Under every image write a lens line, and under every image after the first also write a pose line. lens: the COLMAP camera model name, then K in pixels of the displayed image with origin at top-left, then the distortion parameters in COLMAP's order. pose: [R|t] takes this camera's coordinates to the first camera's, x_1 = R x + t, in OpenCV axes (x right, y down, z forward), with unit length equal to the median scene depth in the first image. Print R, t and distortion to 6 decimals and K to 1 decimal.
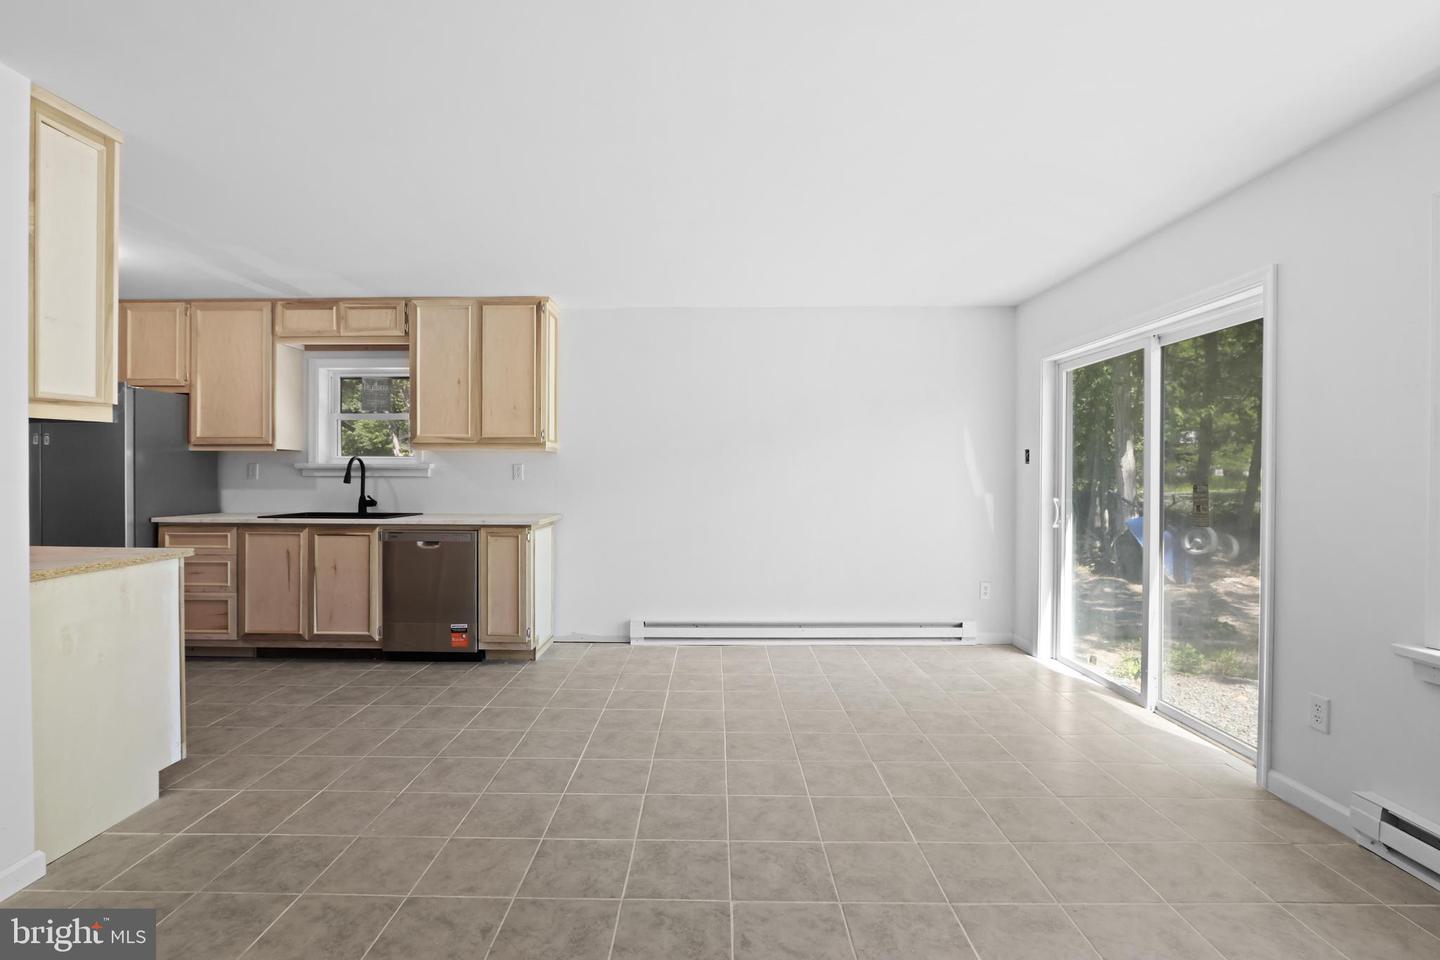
lens RADIAL K [[669.1, 0, 708.9], [0, 669.1, 477.1], [0, 0, 1]] dist [-0.012873, 0.001021]
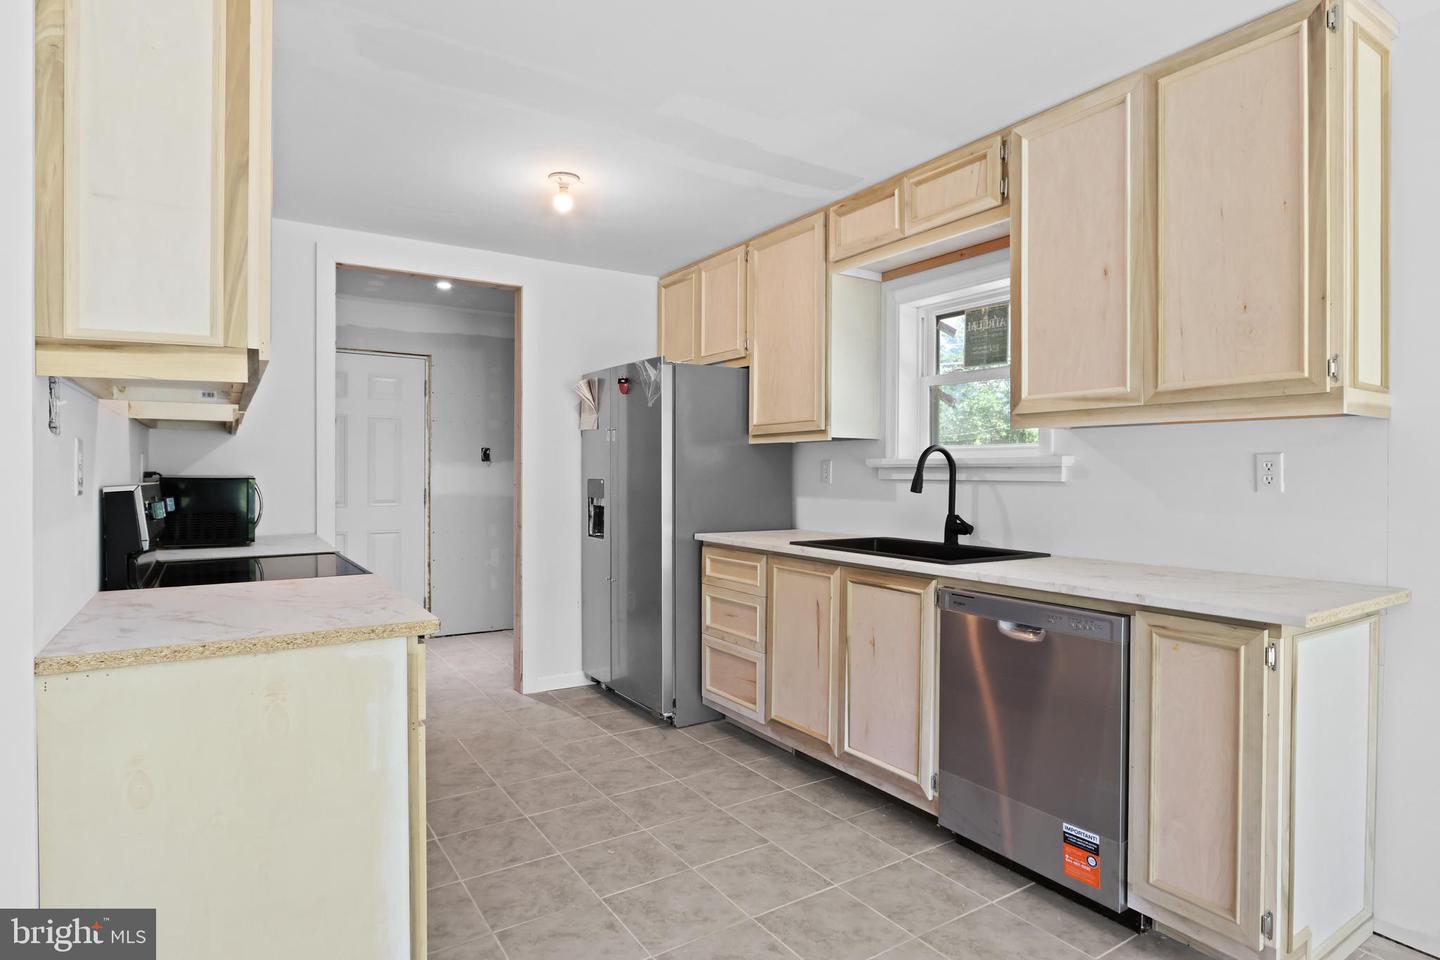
lens RADIAL K [[773.7, 0, 706.7], [0, 773.7, 474.8], [0, 0, 1]] dist [-0.007698, -0.001150]
pose [[0.544016, 0.002033, -0.839072, -0.089701], [-0.005104, 0.999987, -0.000887, -0.004734], [0.839059, 0.004765, 0.544019, 0.522865]]
